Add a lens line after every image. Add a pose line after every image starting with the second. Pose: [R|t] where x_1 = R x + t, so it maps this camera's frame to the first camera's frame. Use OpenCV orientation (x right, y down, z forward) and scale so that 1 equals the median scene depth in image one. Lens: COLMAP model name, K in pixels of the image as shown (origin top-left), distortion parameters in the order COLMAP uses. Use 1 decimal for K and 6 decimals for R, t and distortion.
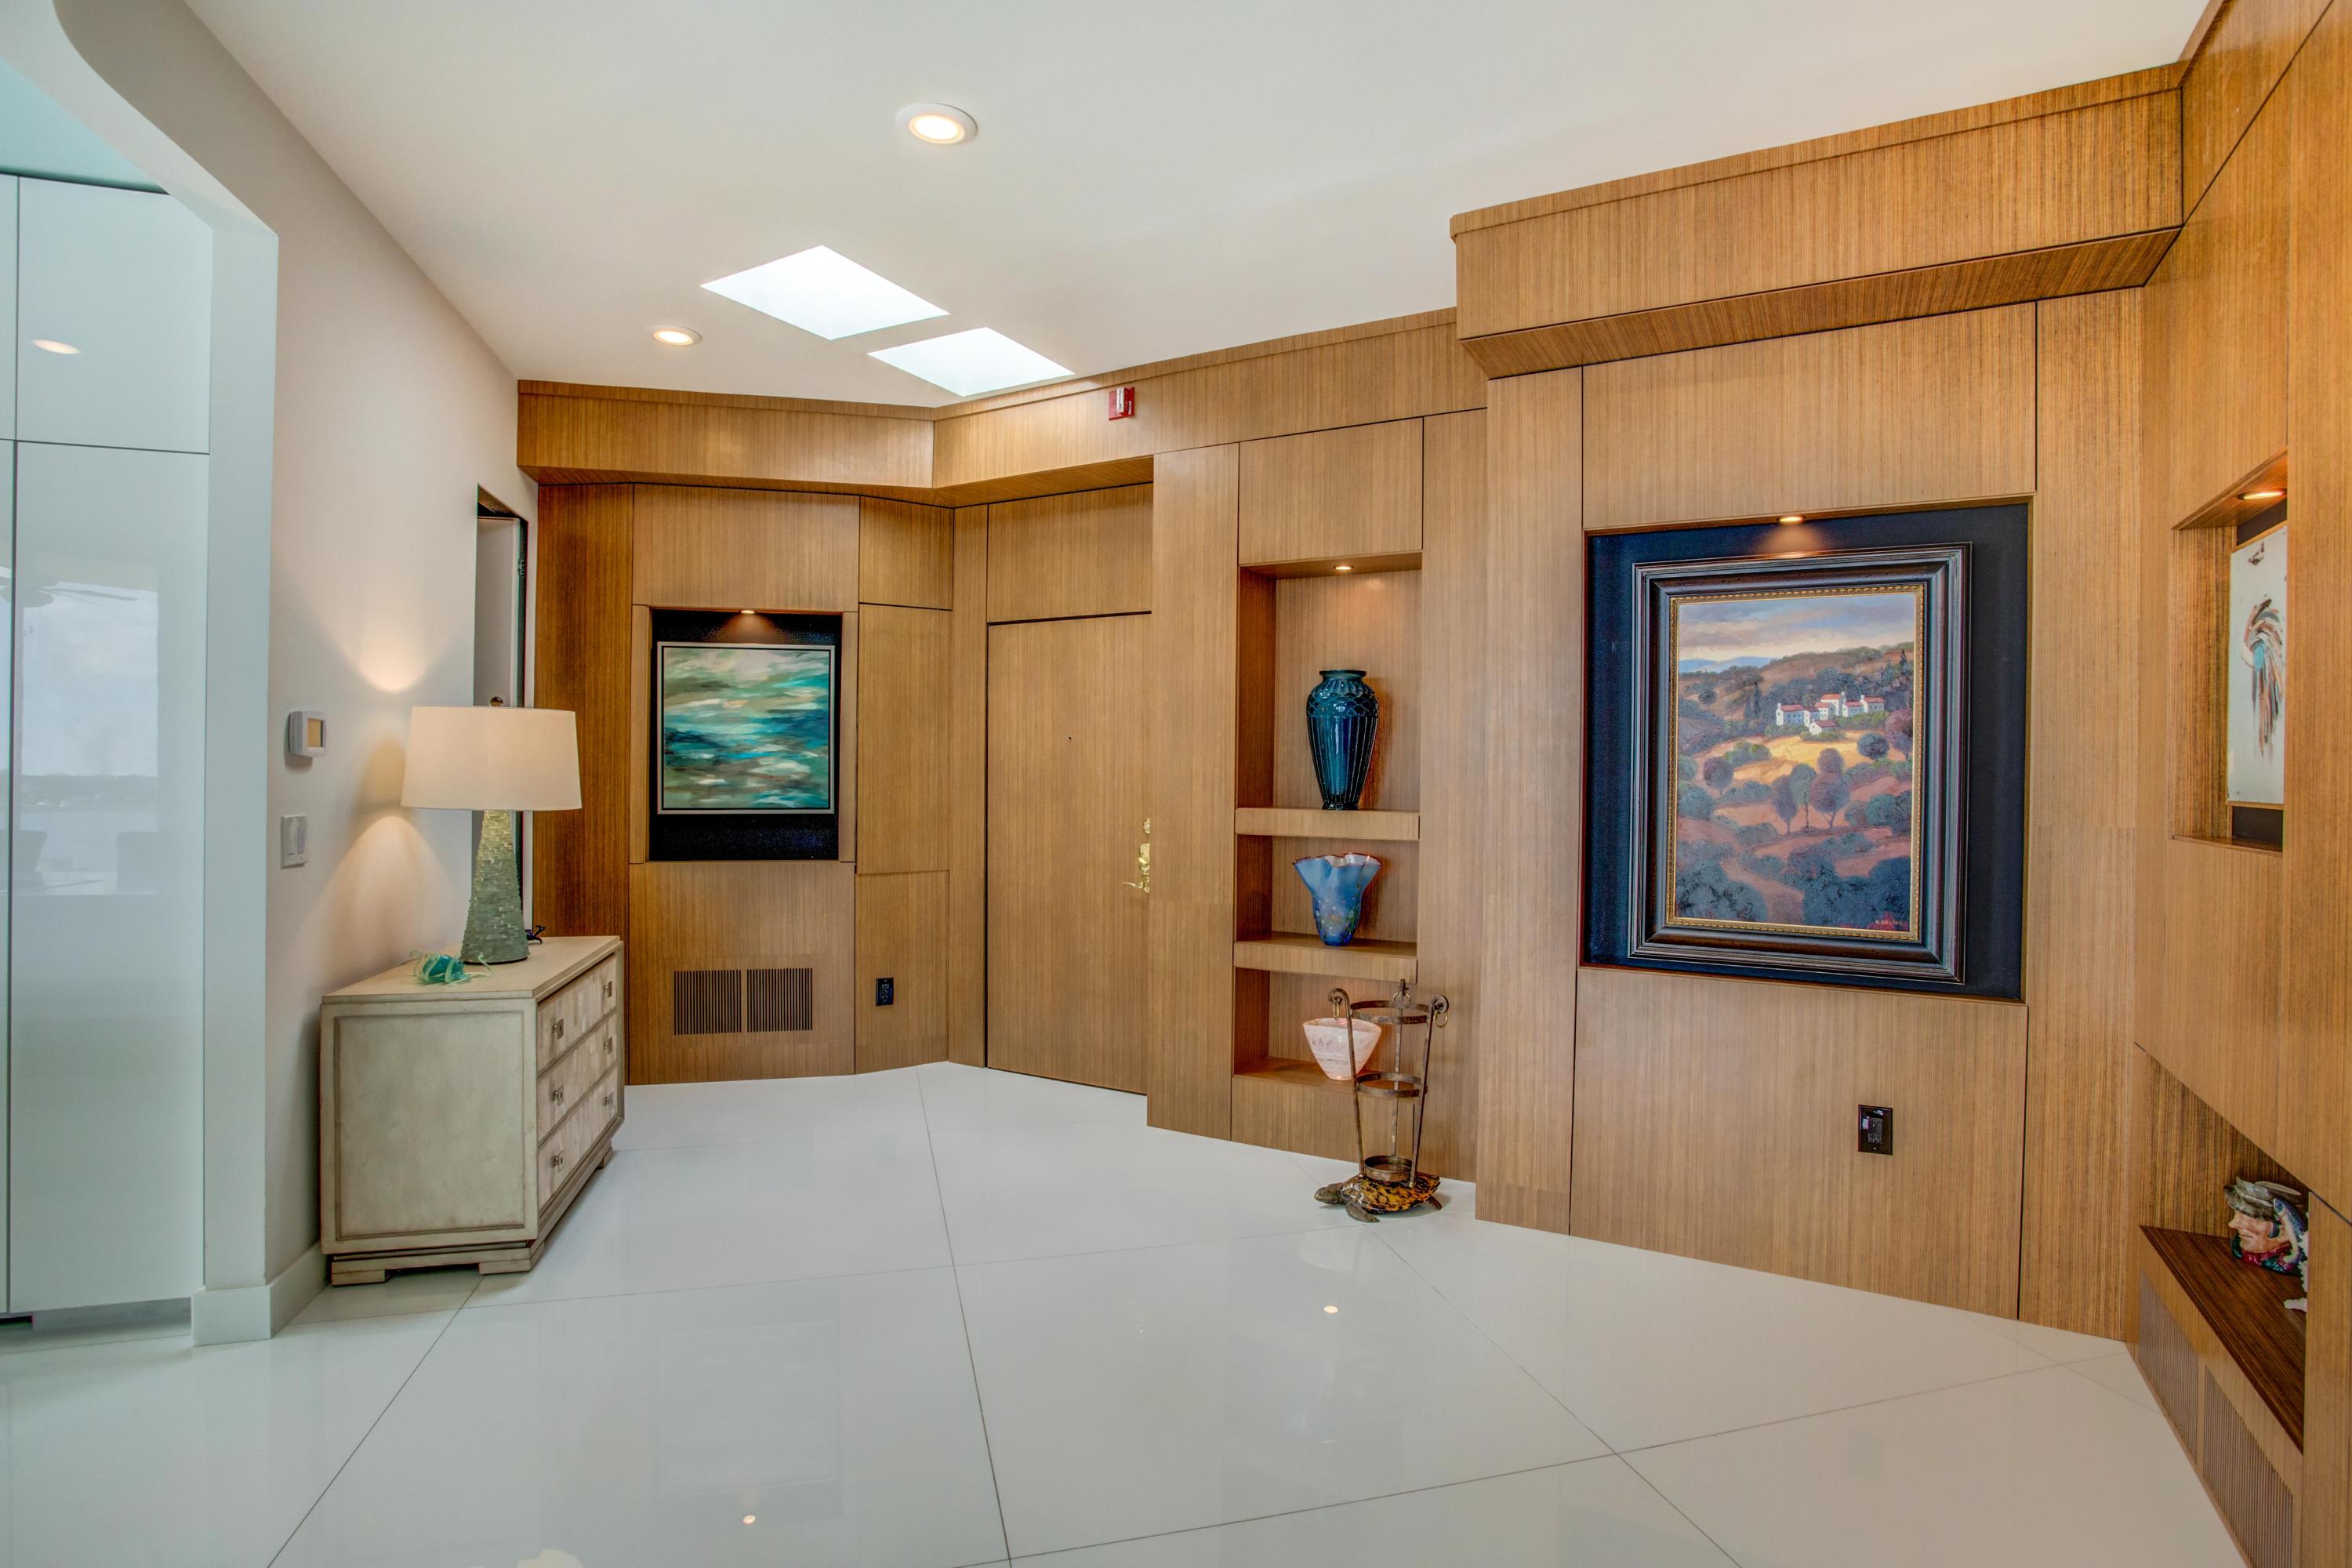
lens RADIAL K [[1169.5, 0, 1174.5], [0, 1169.5, 782.1], [0, 0, 1]] dist [-0.063976, 0.026591]
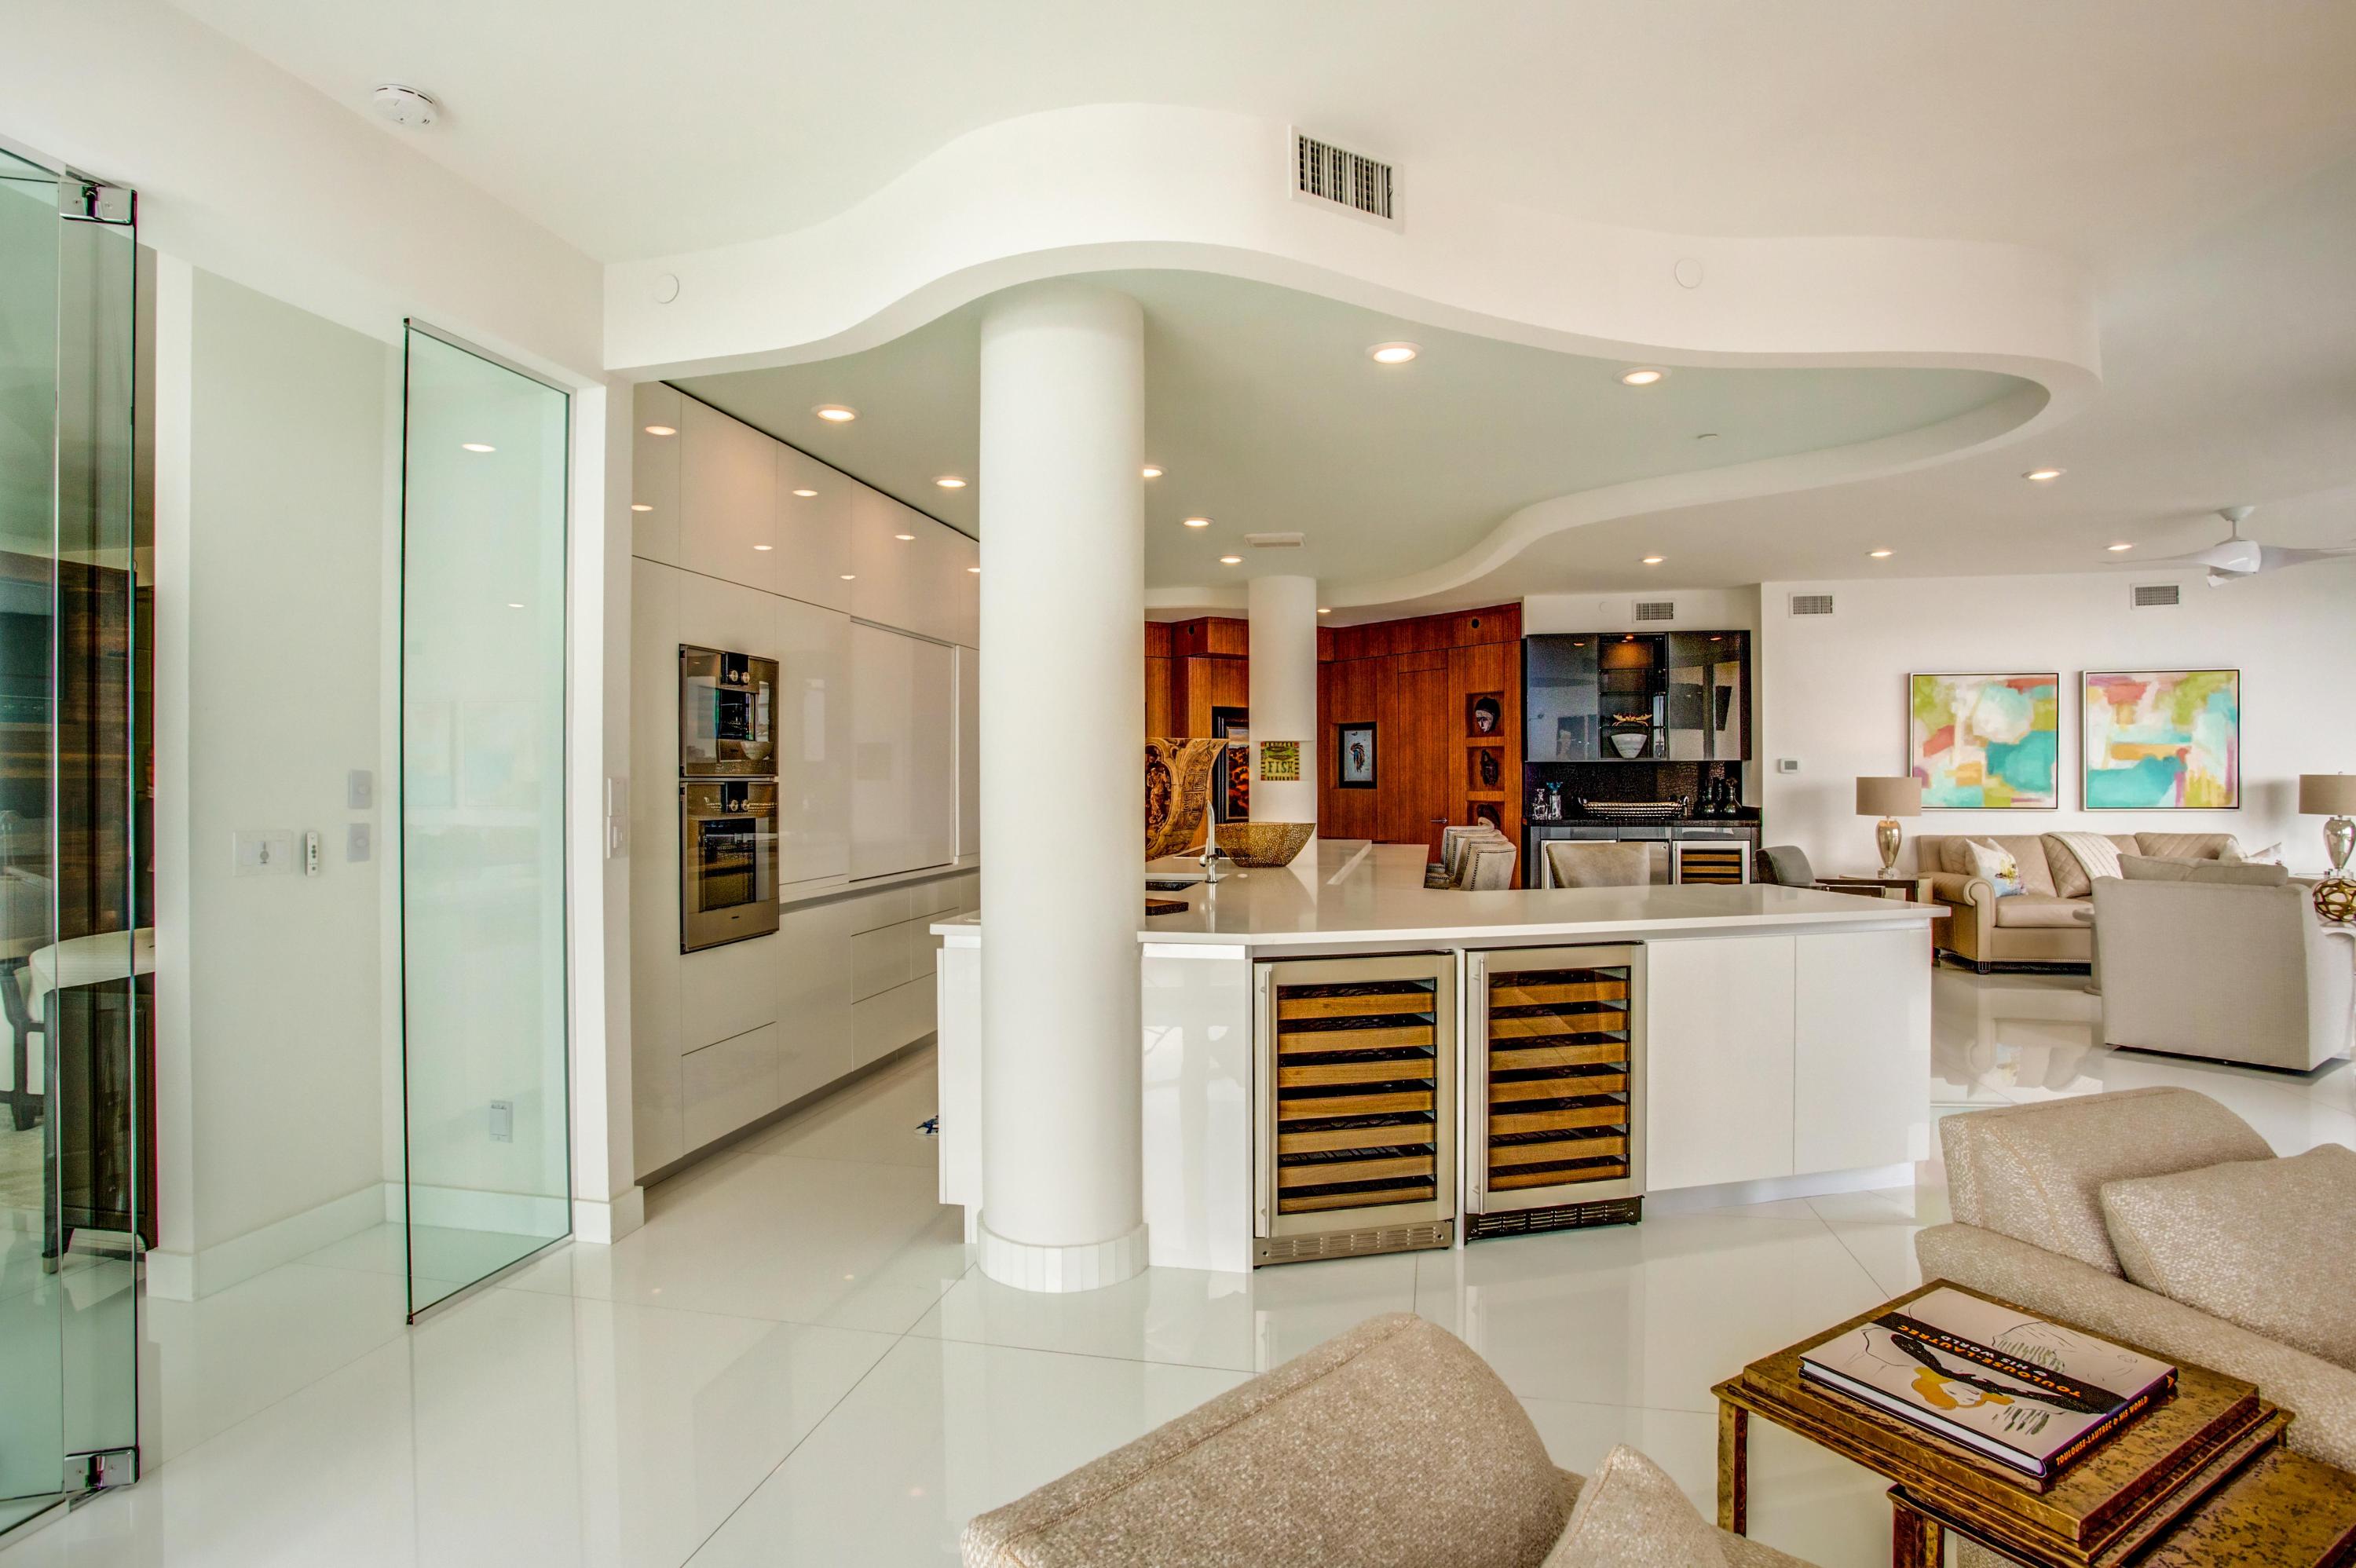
lens RADIAL K [[1171.4, 0, 1156.1], [0, 1171.4, 787.3], [0, 0, 1]] dist [-0.063976, 0.026591]
pose [[0.490535, -0.018589, 0.871223, -2.804948], [0.015551, 0.999800, 0.012576, -0.022322], [-0.871283, 0.007379, 0.490726, -0.577035]]
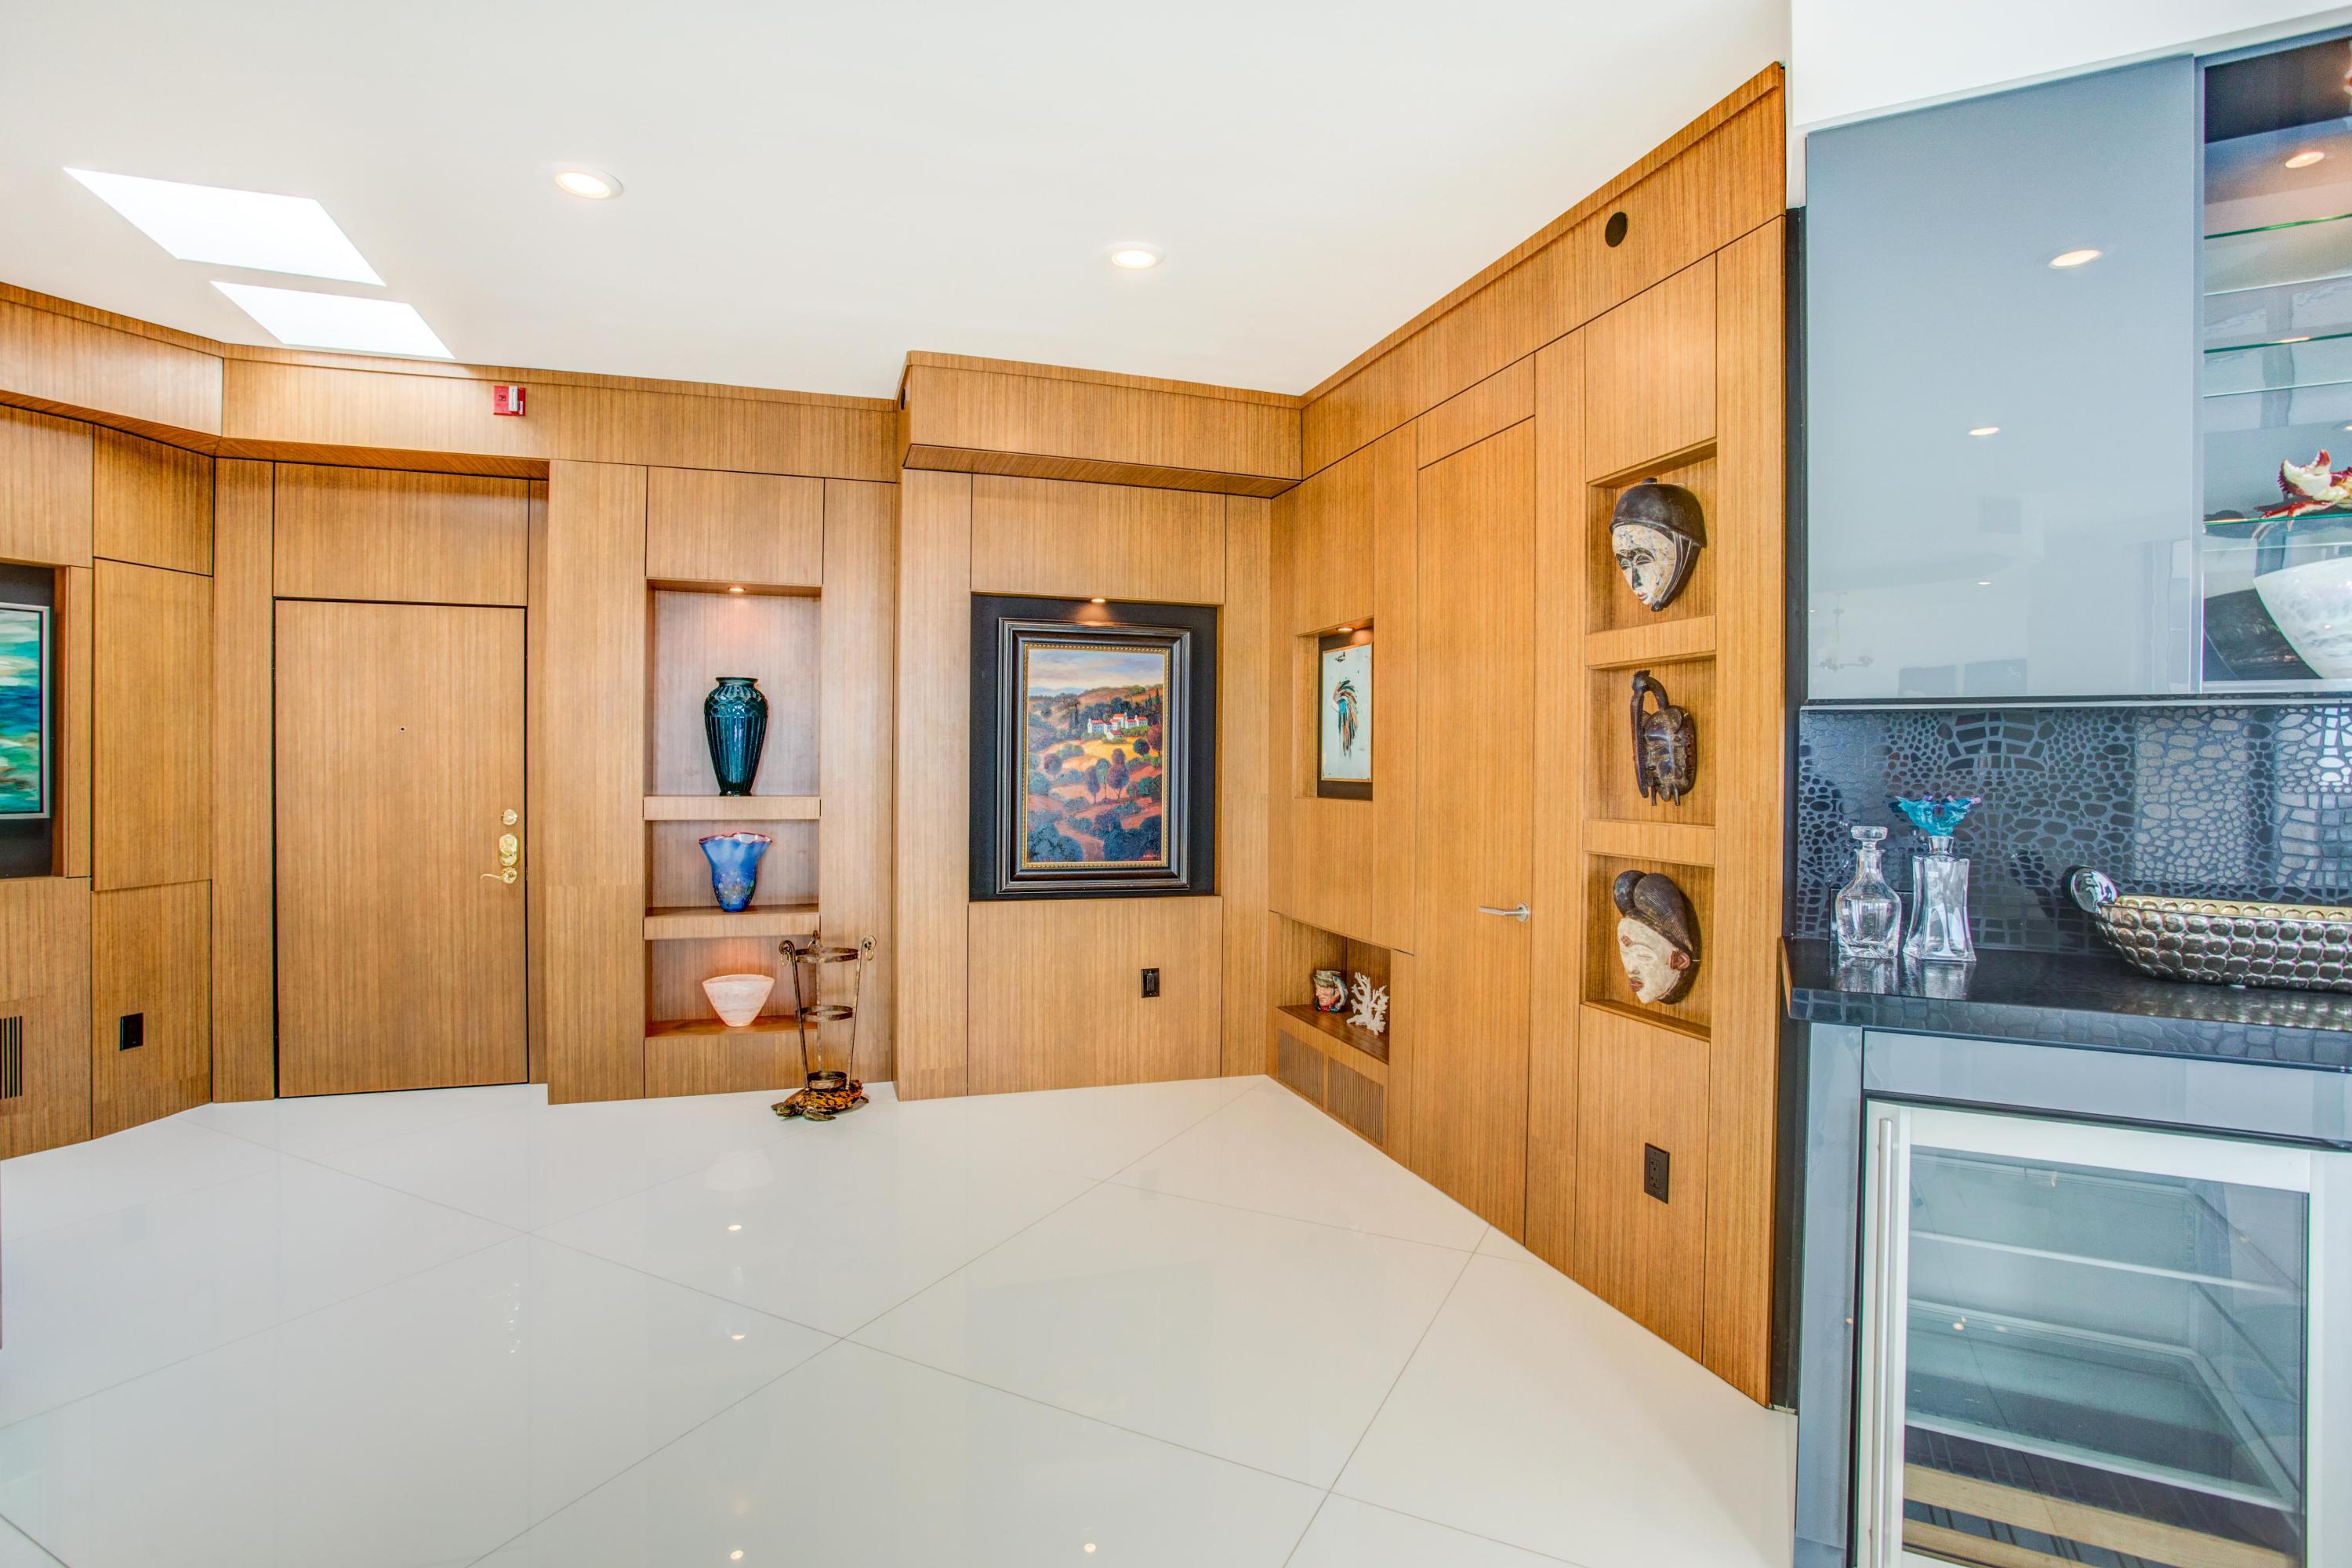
lens RADIAL K [[1169.5, 0, 1166.4], [0, 1169.5, 779.2], [0, 0, 1]] dist [-0.063976, 0.026591]
pose [[0.676936, -0.011466, 0.735952, -0.530728], [0.007065, 0.999934, 0.009081, -0.001012], [-0.736008, -0.000948, 0.676972, -0.130294]]
